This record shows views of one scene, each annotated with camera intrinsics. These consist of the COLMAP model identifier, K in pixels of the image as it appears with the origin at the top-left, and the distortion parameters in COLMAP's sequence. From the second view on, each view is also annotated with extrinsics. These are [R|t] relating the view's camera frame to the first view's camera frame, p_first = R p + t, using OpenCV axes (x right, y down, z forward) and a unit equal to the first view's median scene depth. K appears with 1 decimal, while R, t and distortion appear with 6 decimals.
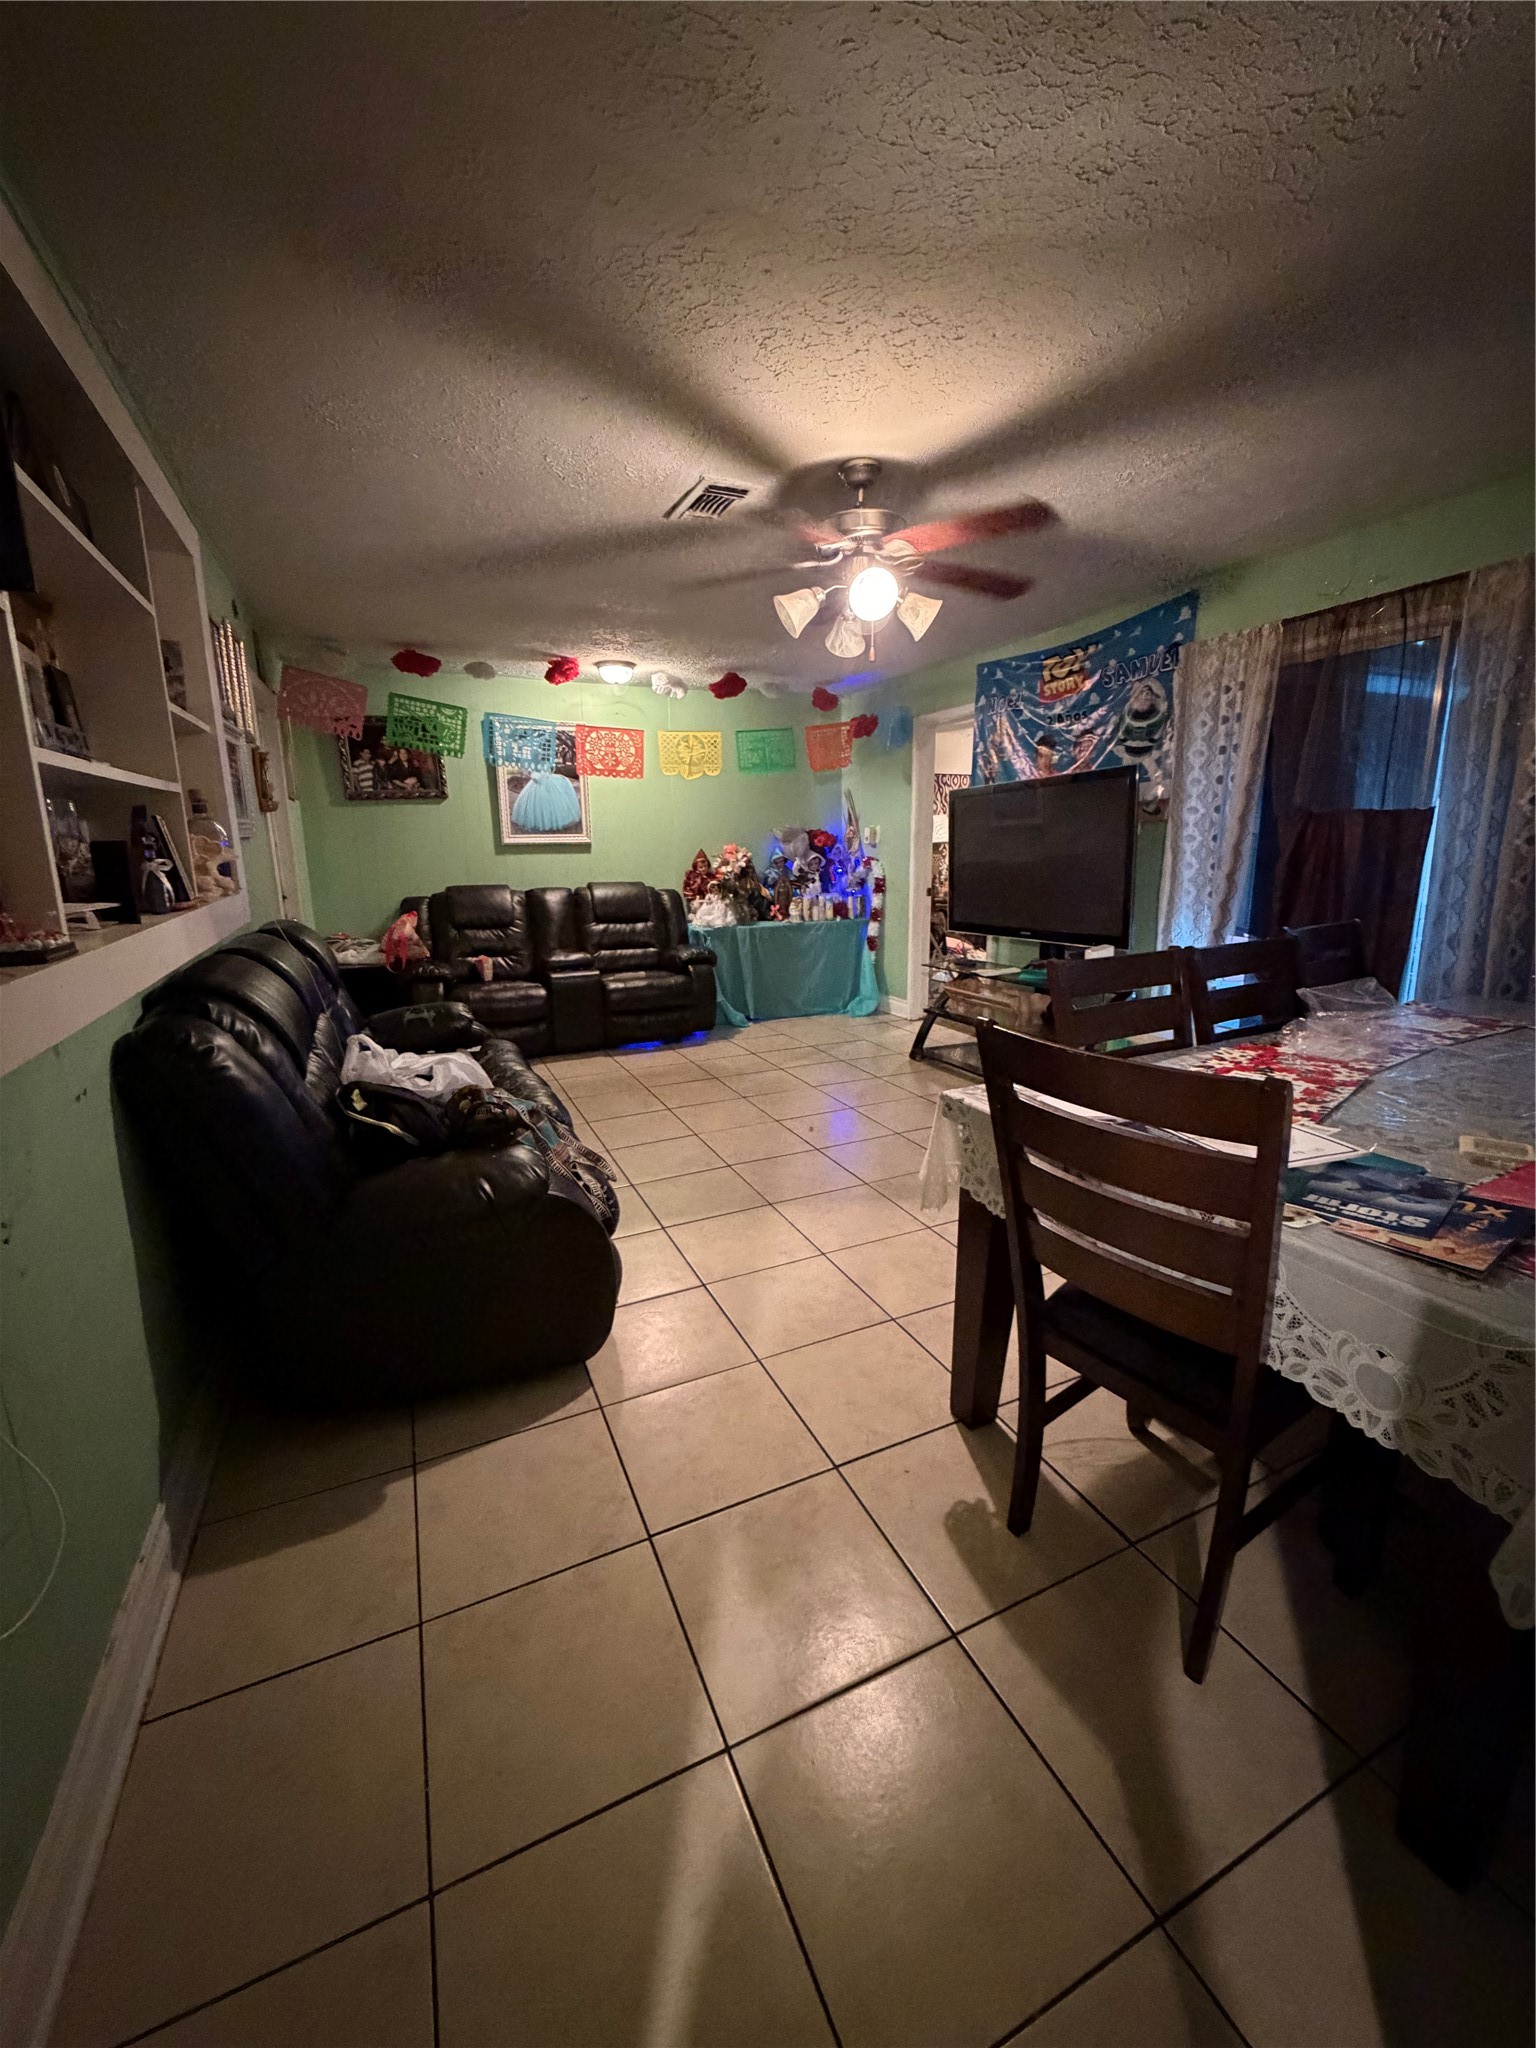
lens RADIAL K [[812.5, 0, 767.5], [0, 812.5, 1012.2], [0, 0, 1]] dist [-0.001115, 0.000386]
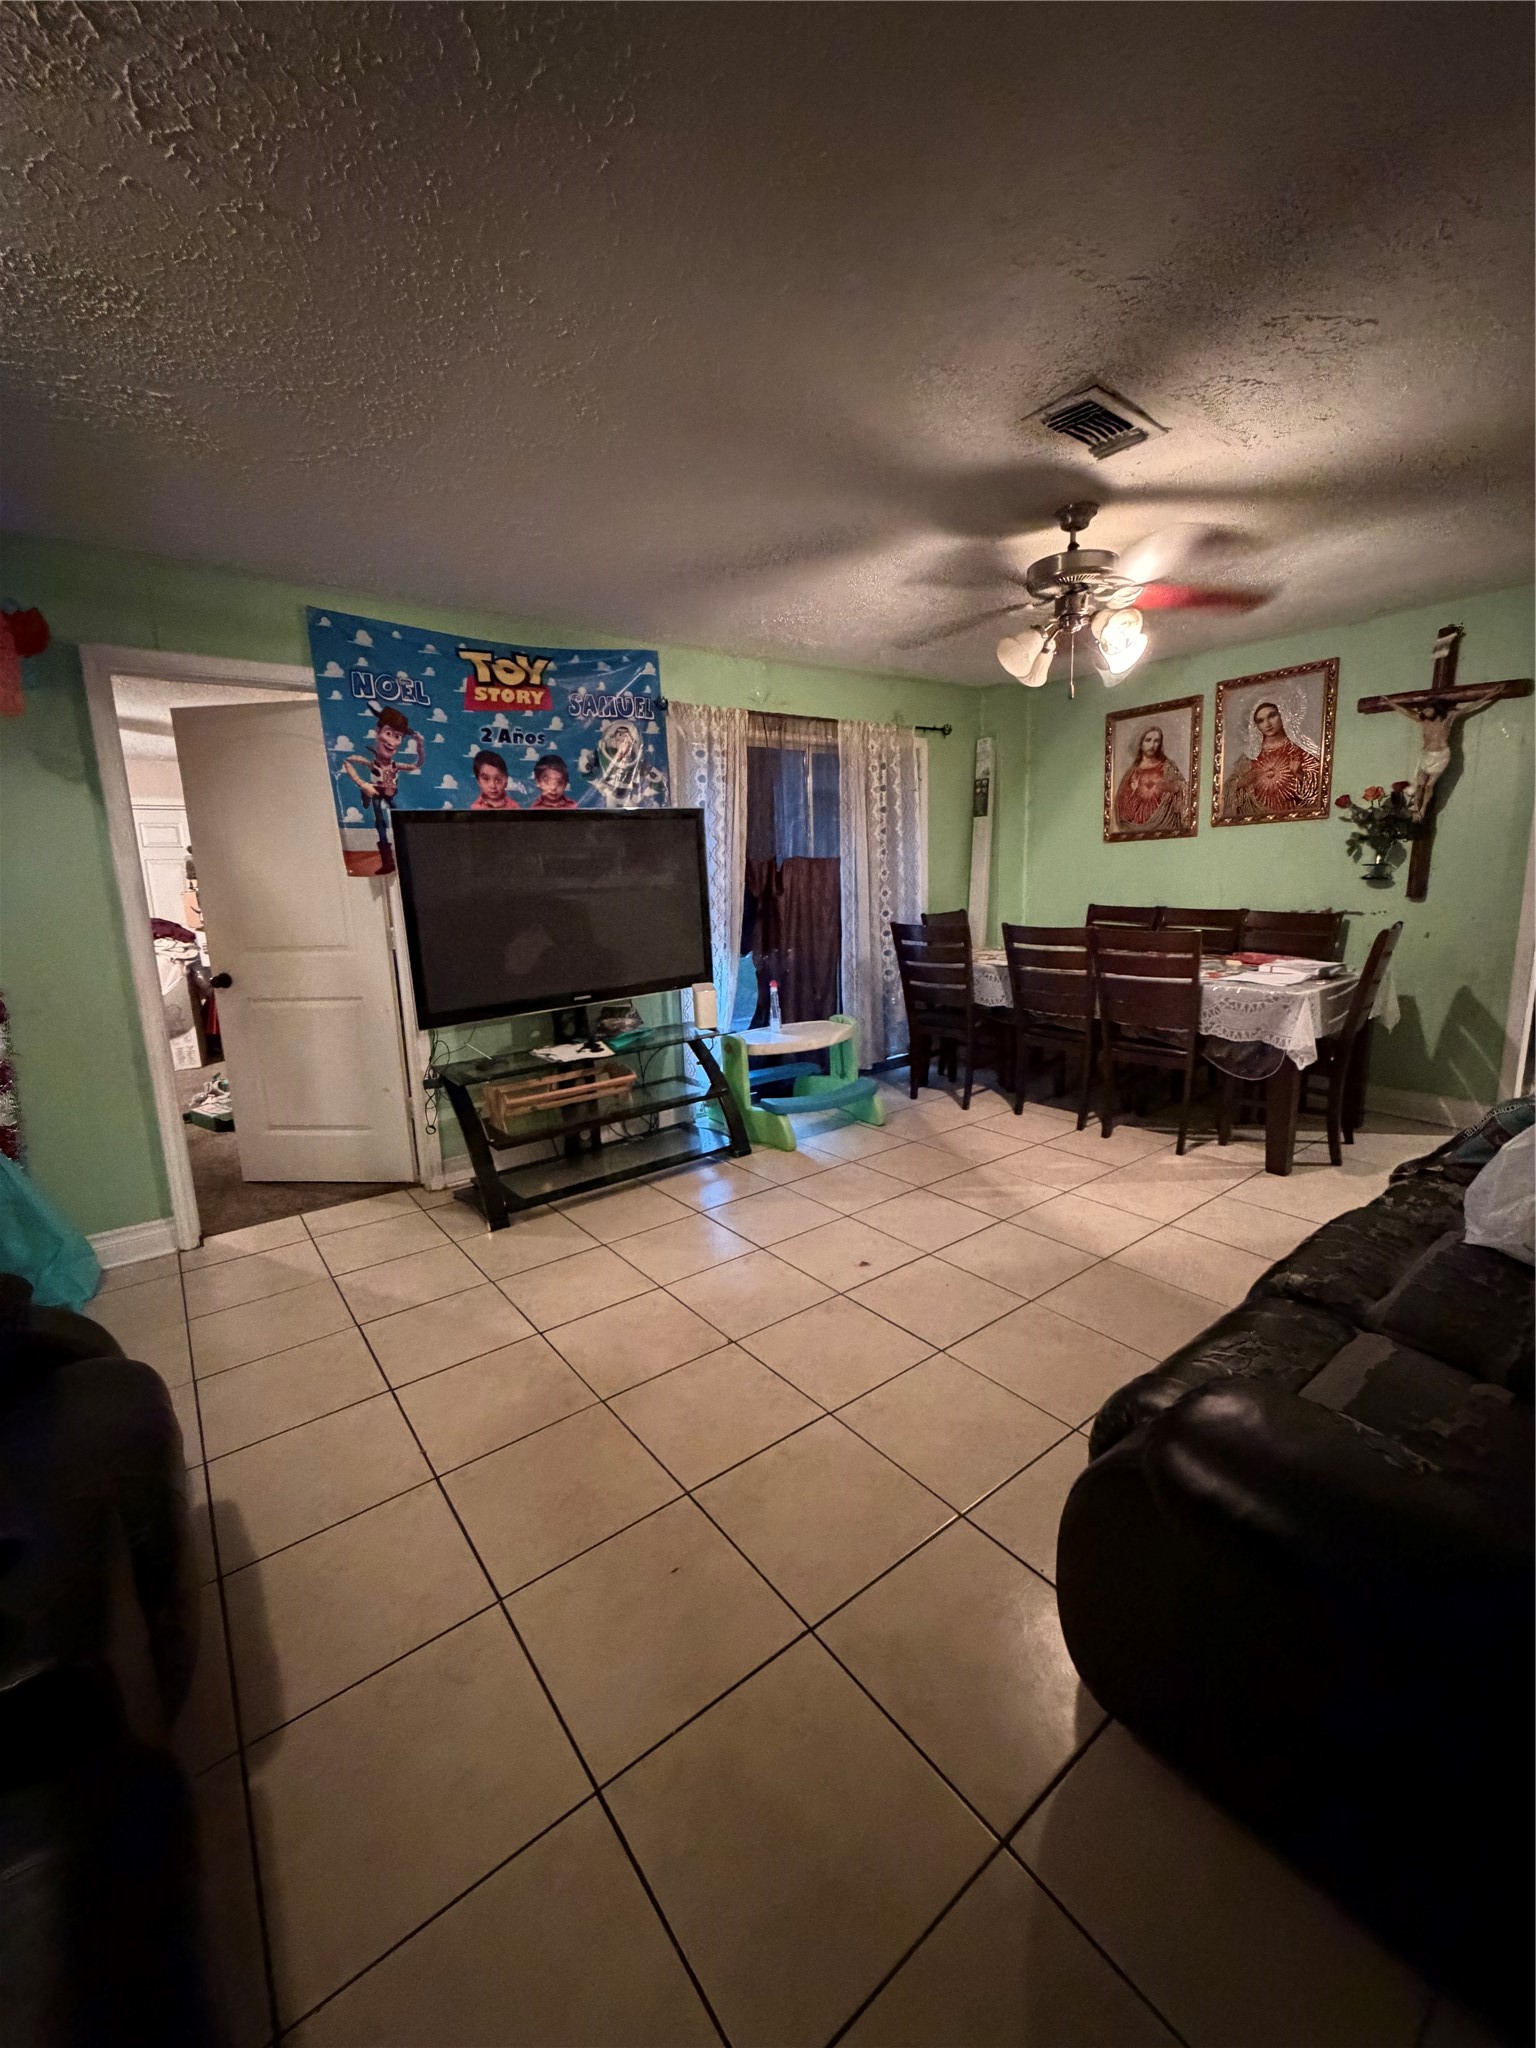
lens RADIAL K [[812.5, 0, 766.1], [0, 812.5, 1022.0], [0, 0, 1]] dist [-0.001115, 0.000386]
pose [[-0.216877, -0.156904, 0.963507, -0.505368], [0.234106, 0.949837, 0.207374, -0.200235], [-0.947712, 0.270538, -0.169265, 0.969096]]
